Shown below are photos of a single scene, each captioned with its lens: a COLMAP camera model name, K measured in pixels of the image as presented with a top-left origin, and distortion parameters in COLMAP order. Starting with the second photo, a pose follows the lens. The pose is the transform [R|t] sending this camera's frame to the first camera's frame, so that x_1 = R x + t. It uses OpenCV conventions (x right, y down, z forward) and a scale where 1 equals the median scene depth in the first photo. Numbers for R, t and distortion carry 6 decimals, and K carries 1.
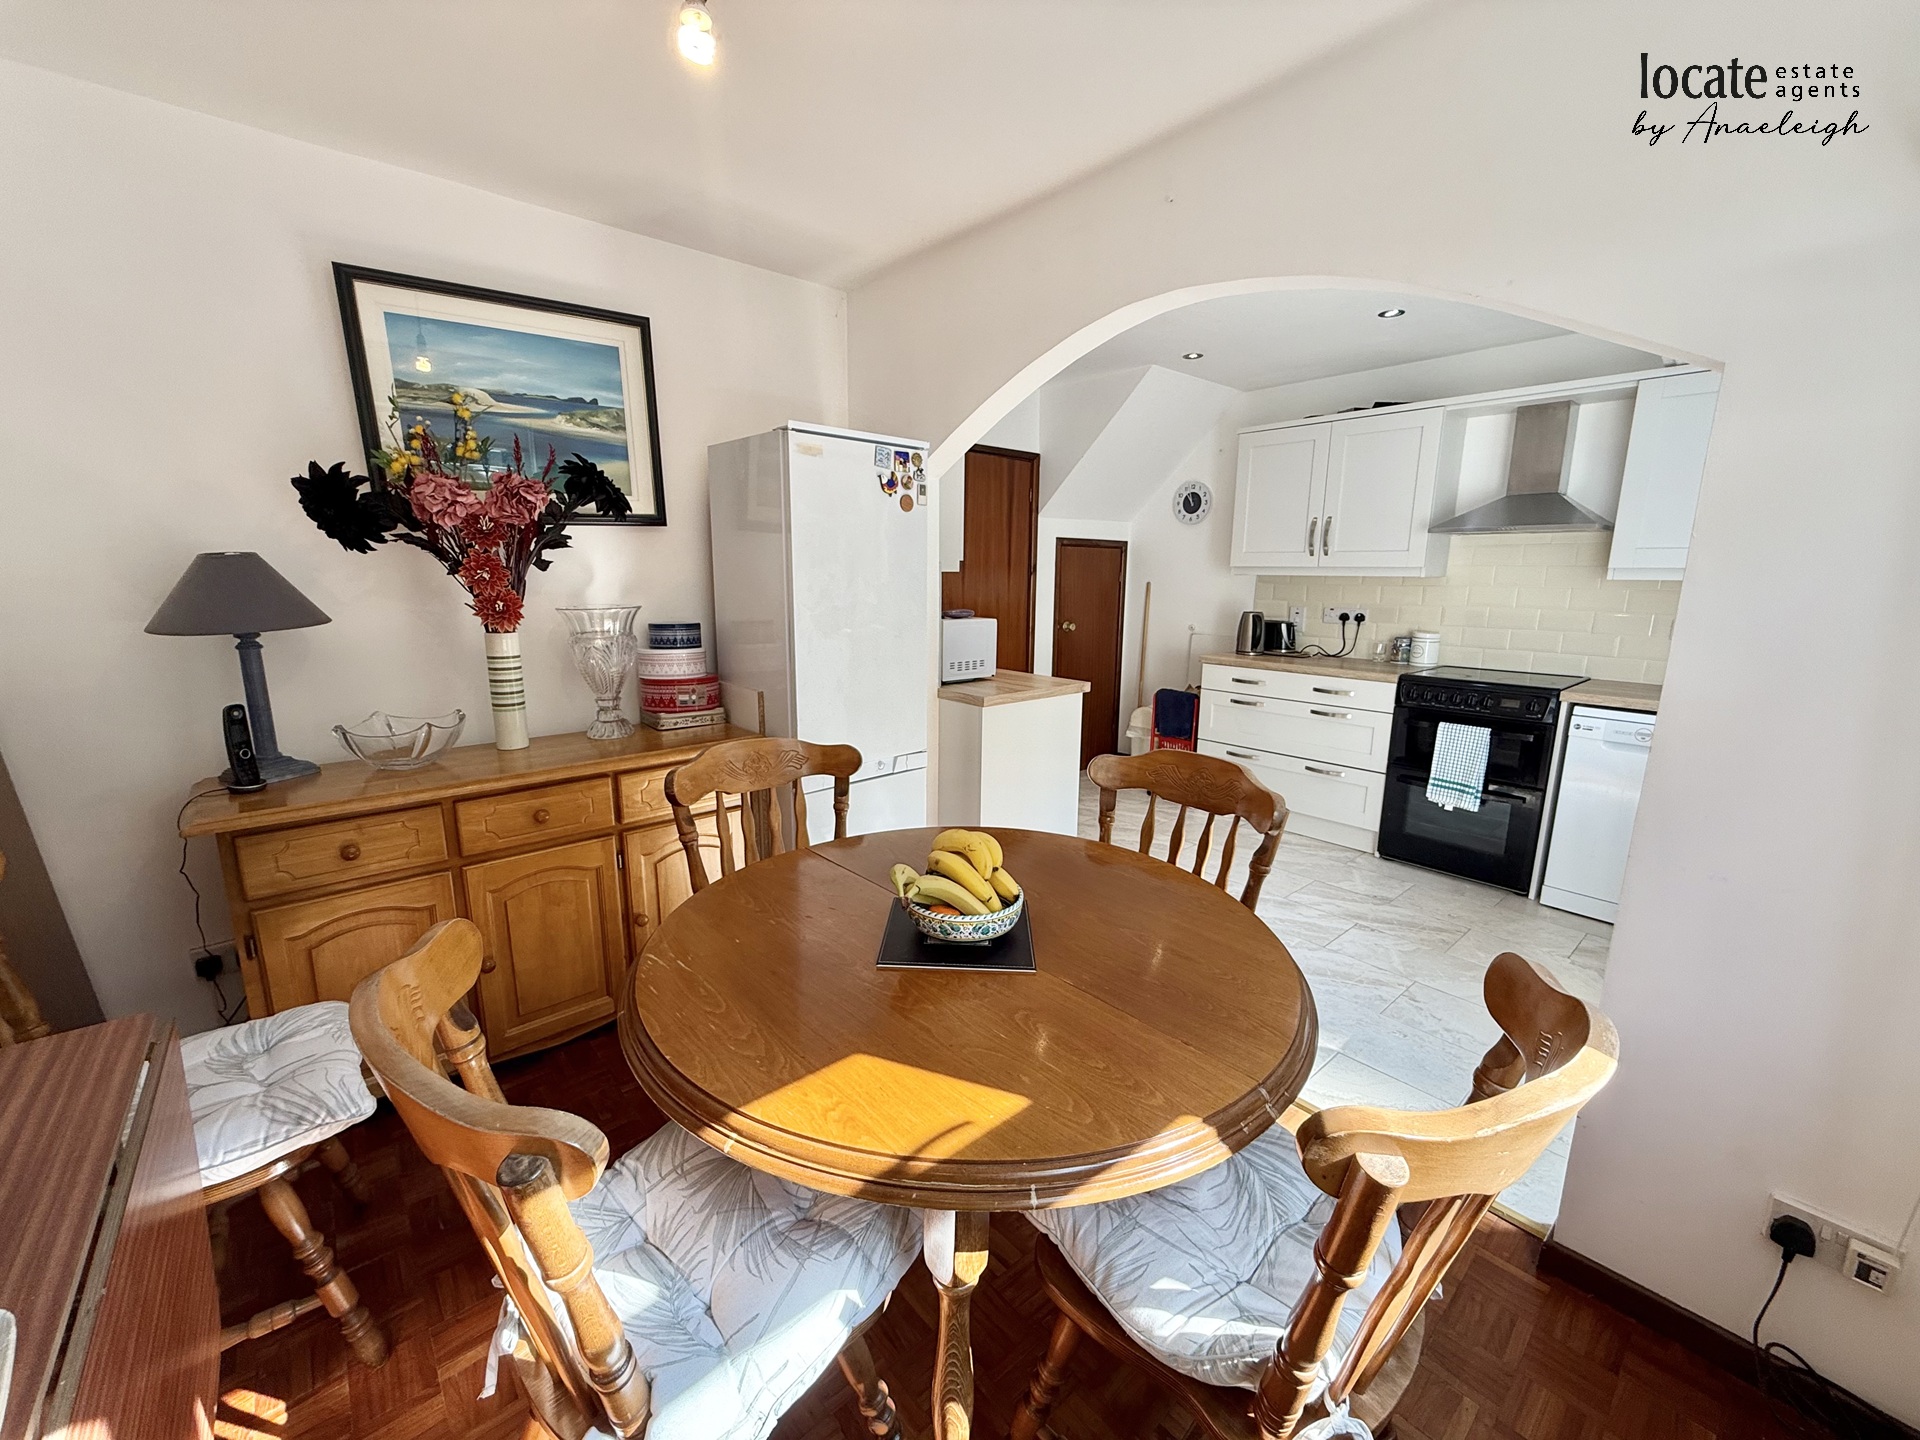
lens RADIAL K [[764.3, 0, 953.4], [0, 764.3, 718.7], [0, 0, 1]] dist [-0.003464, -0.000114]
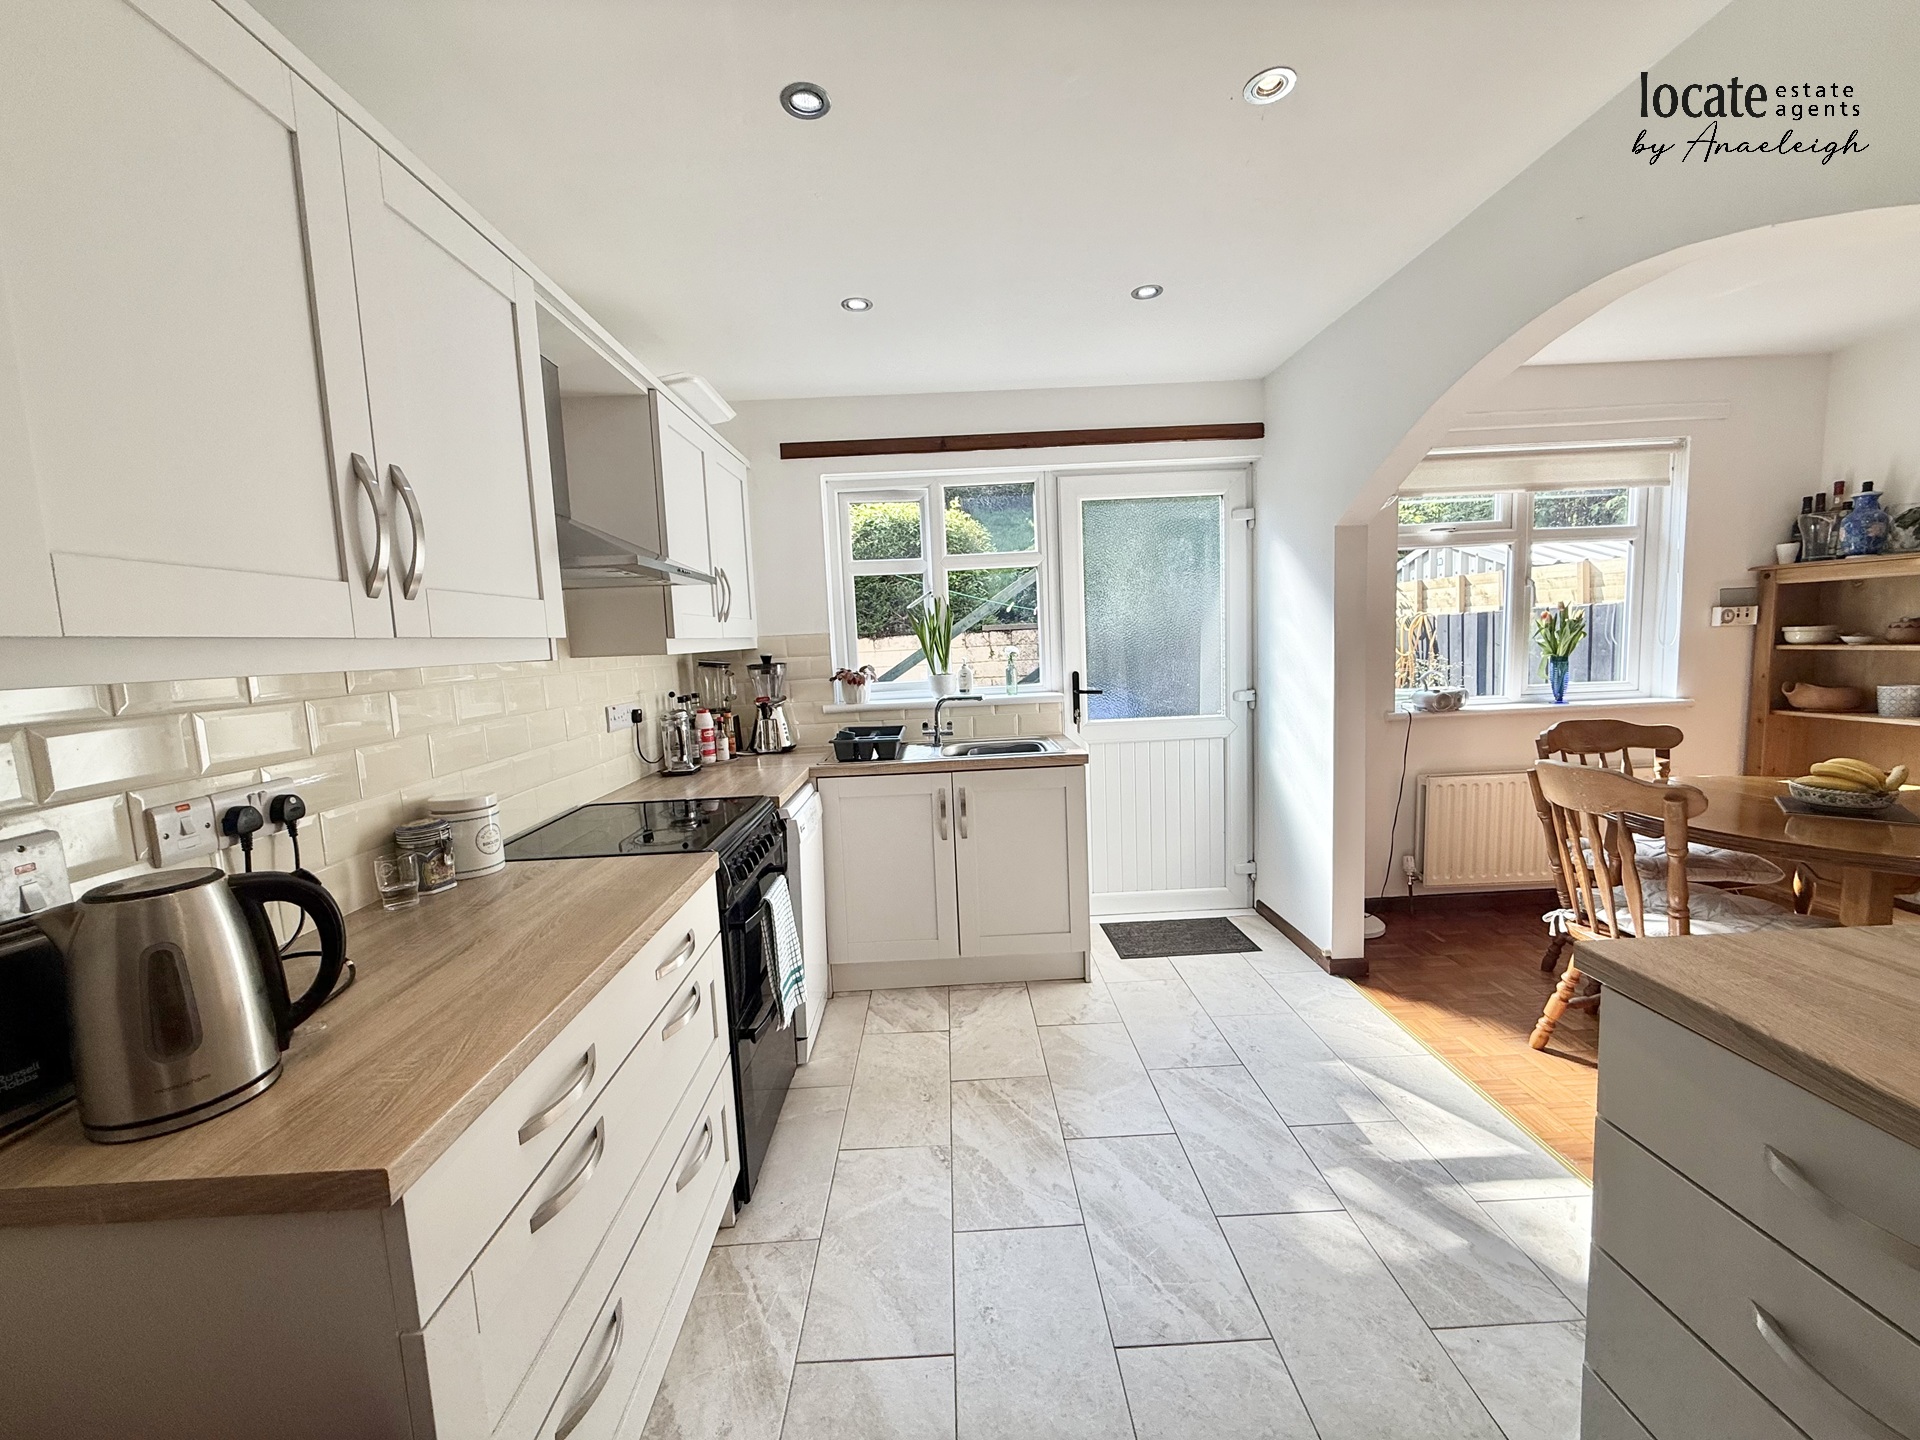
lens RADIAL K [[758.6, 0, 953.3], [0, 758.6, 721.2], [0, 0, 1]] dist [-0.001846, -0.000226]
pose [[-0.764842, -0.035142, 0.643259, 0.202059], [0.168012, 0.953075, 0.251835, -0.300902], [-0.621924, 0.300689, -0.723047, 1.579305]]
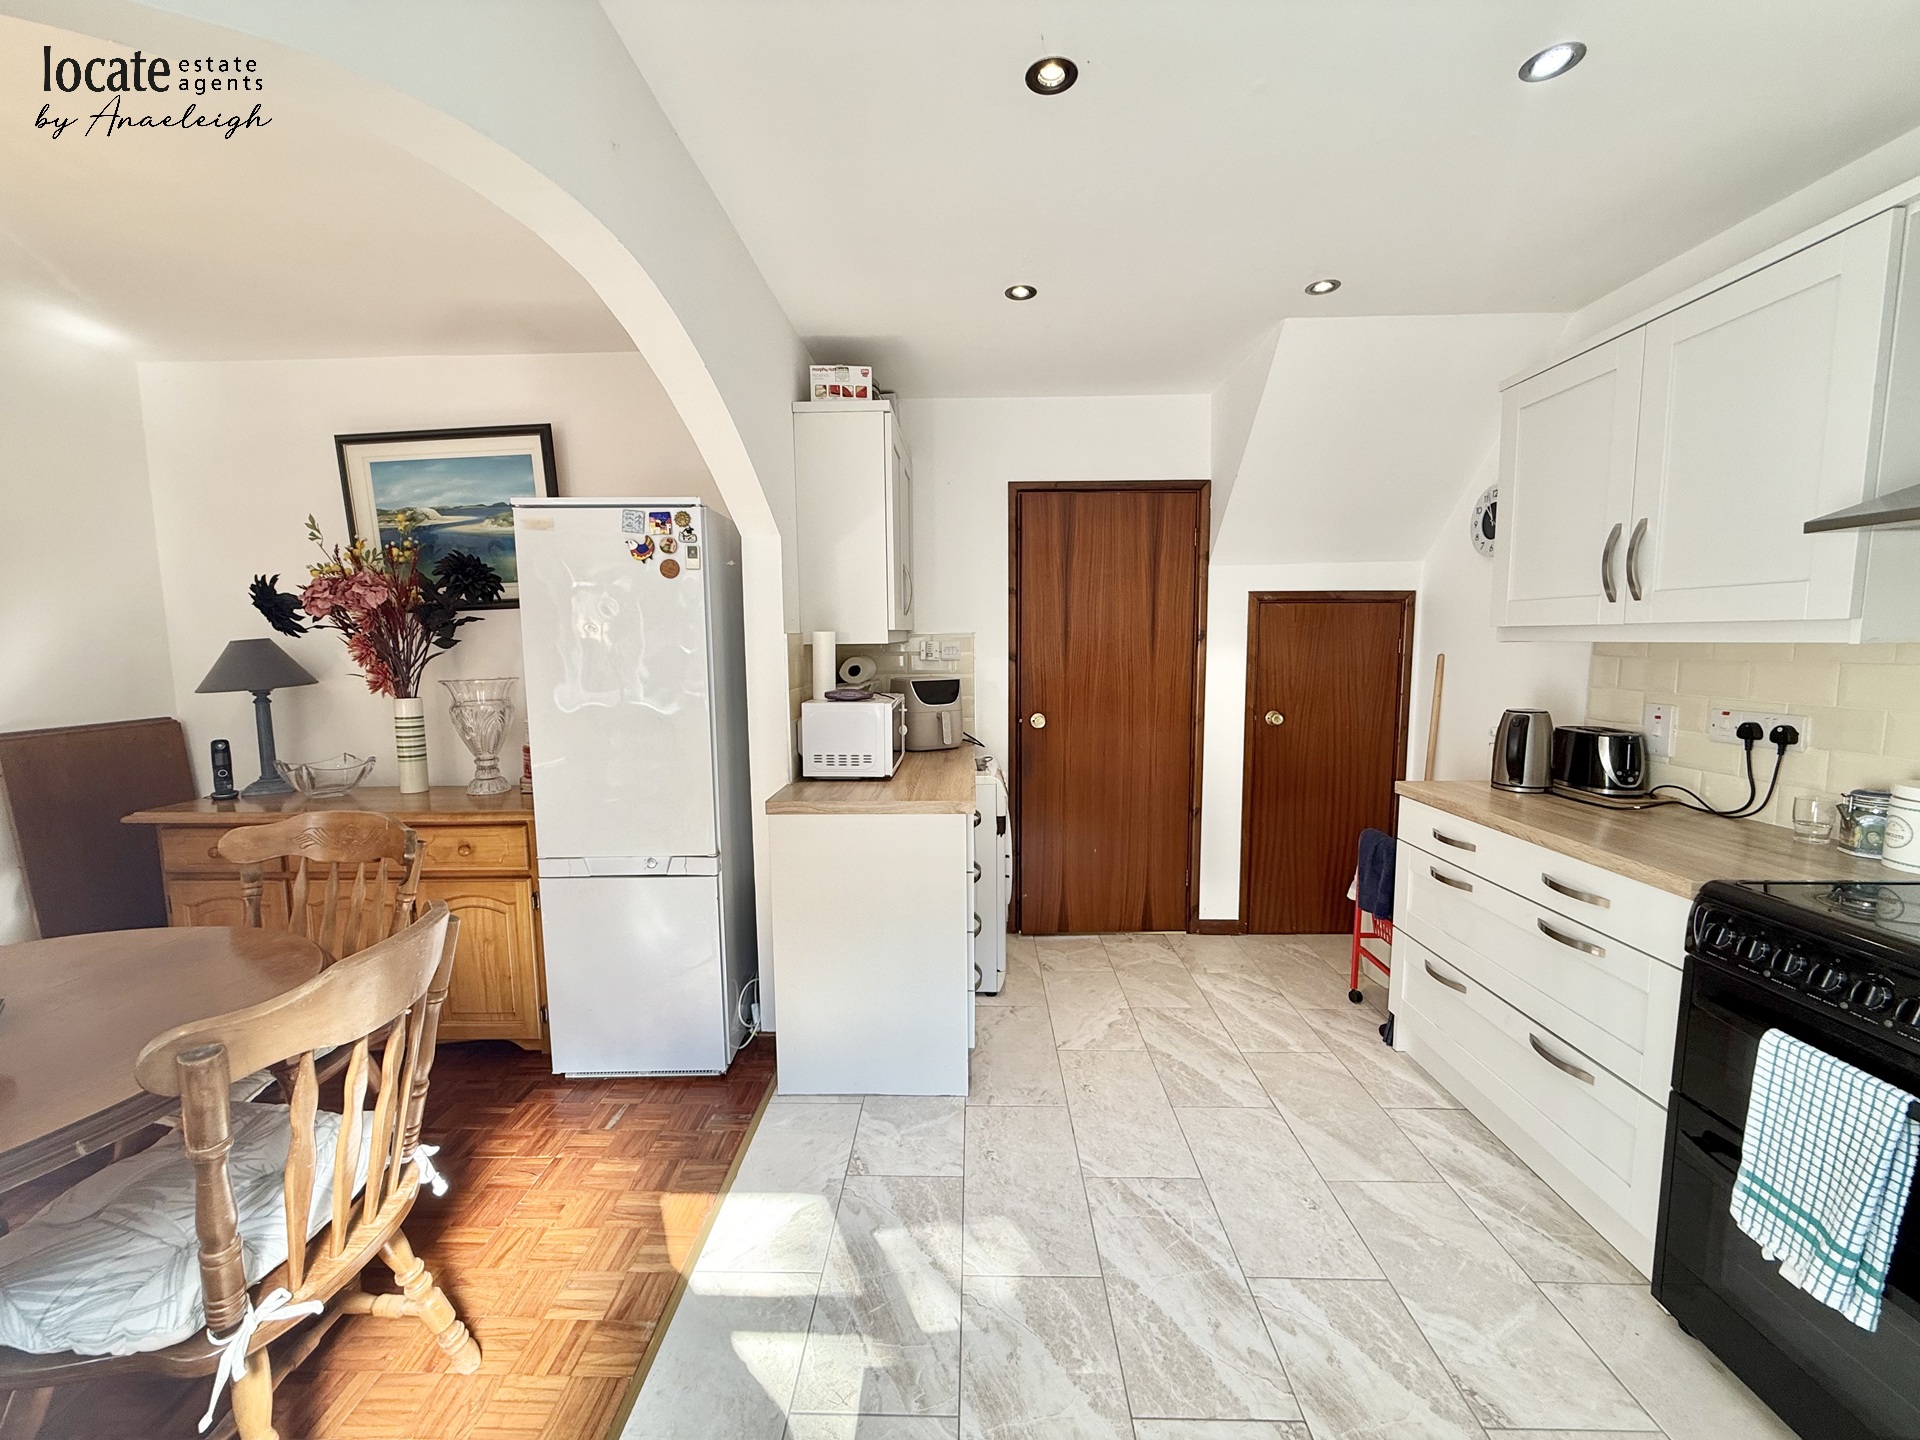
lens RADIAL K [[758.6, 0, 953.3], [0, 758.6, 721.2], [0, 0, 1]] dist [-0.001846, -0.000226]
pose [[0.738300, 0.058797, -0.671905, 0.713914], [-0.115507, 0.992498, -0.040069, -0.102770], [0.664508, 0.107193, 0.739553, 0.545630]]
